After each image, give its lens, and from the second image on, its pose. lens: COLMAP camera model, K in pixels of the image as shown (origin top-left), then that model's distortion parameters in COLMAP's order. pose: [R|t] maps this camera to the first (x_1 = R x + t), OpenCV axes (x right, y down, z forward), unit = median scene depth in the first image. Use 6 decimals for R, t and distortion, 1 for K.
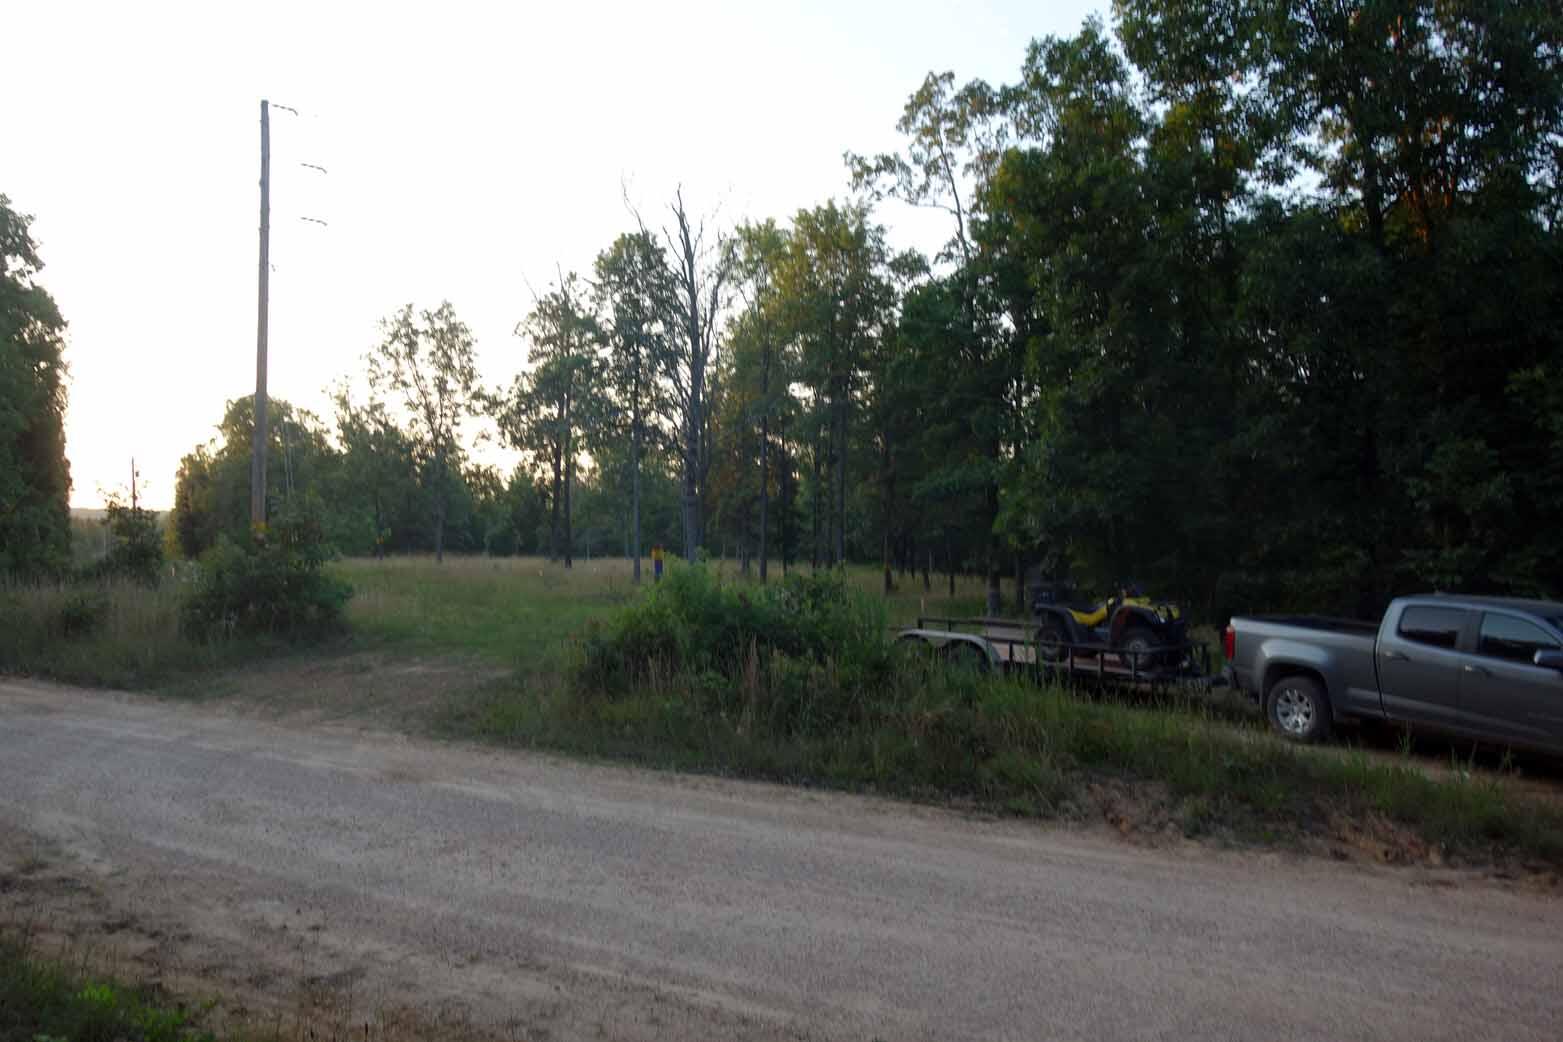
lens RADIAL K [[1250.2, 0, 776.8], [0, 1250.2, 520.3], [0, 0, 1]] dist [-0.000470, -0.013550]
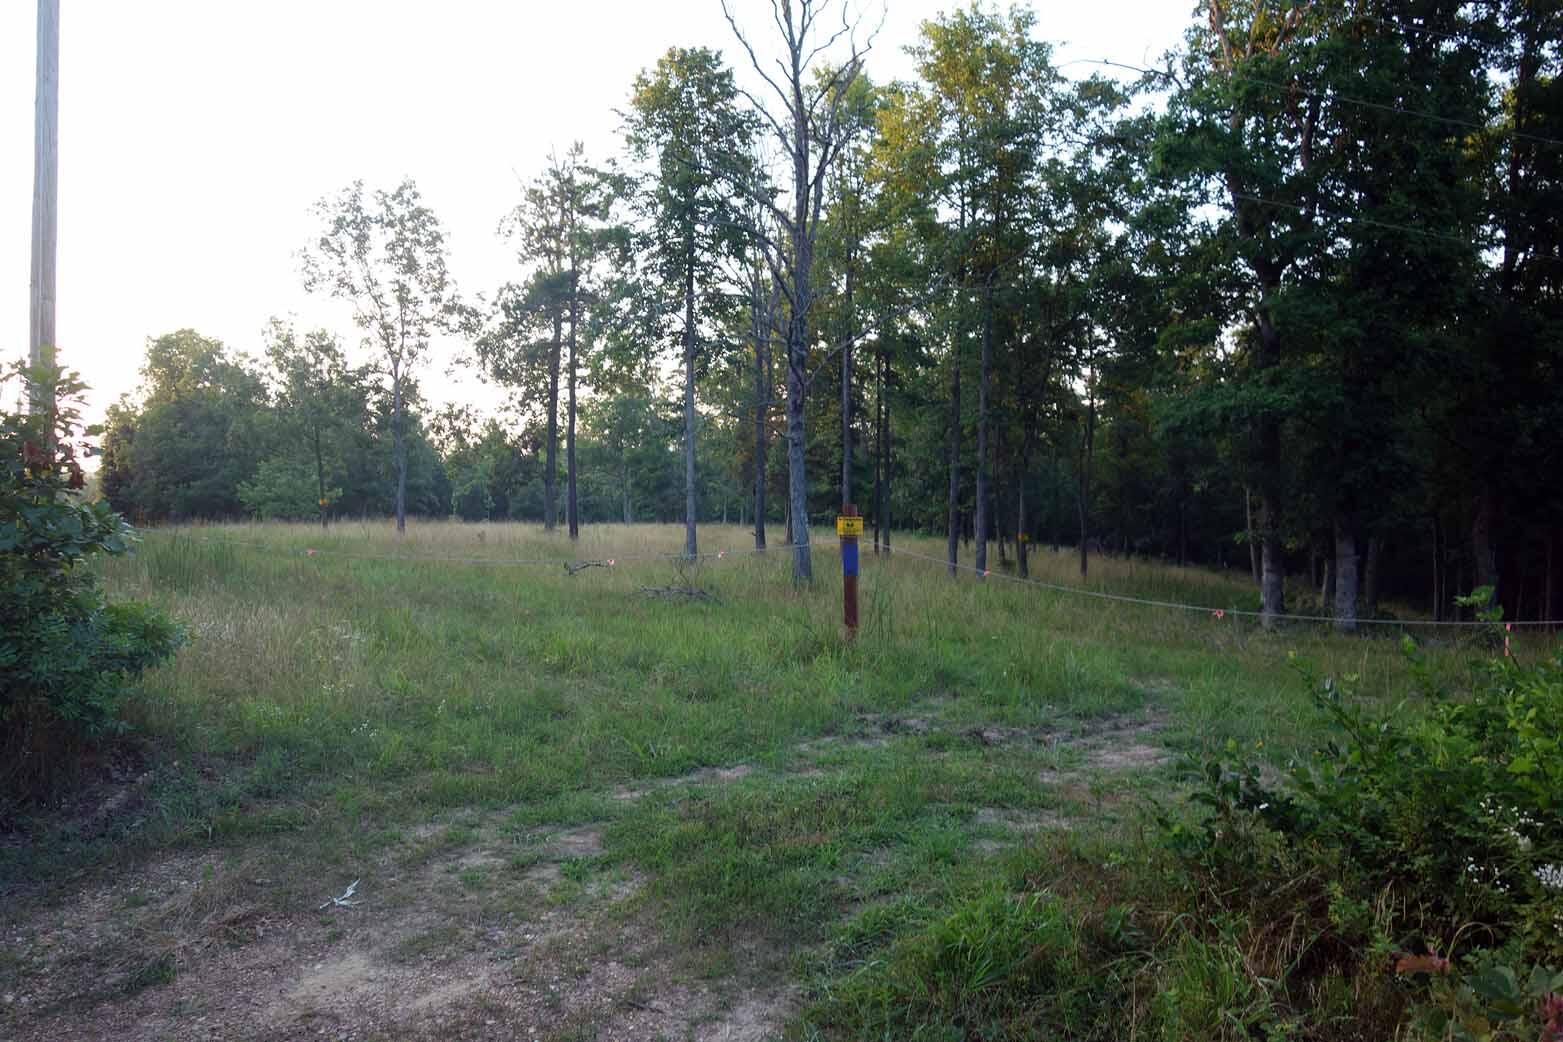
lens RADIAL K [[1250.2, 0, 776.8], [0, 1250.2, 520.3], [0, 0, 1]] dist [-0.000470, -0.013550]
pose [[0.999530, 0.000540, 0.030662, -0.067241], [-0.001449, 0.999560, 0.029635, 0.005155], [-0.030632, -0.029666, 0.999090, 0.241827]]
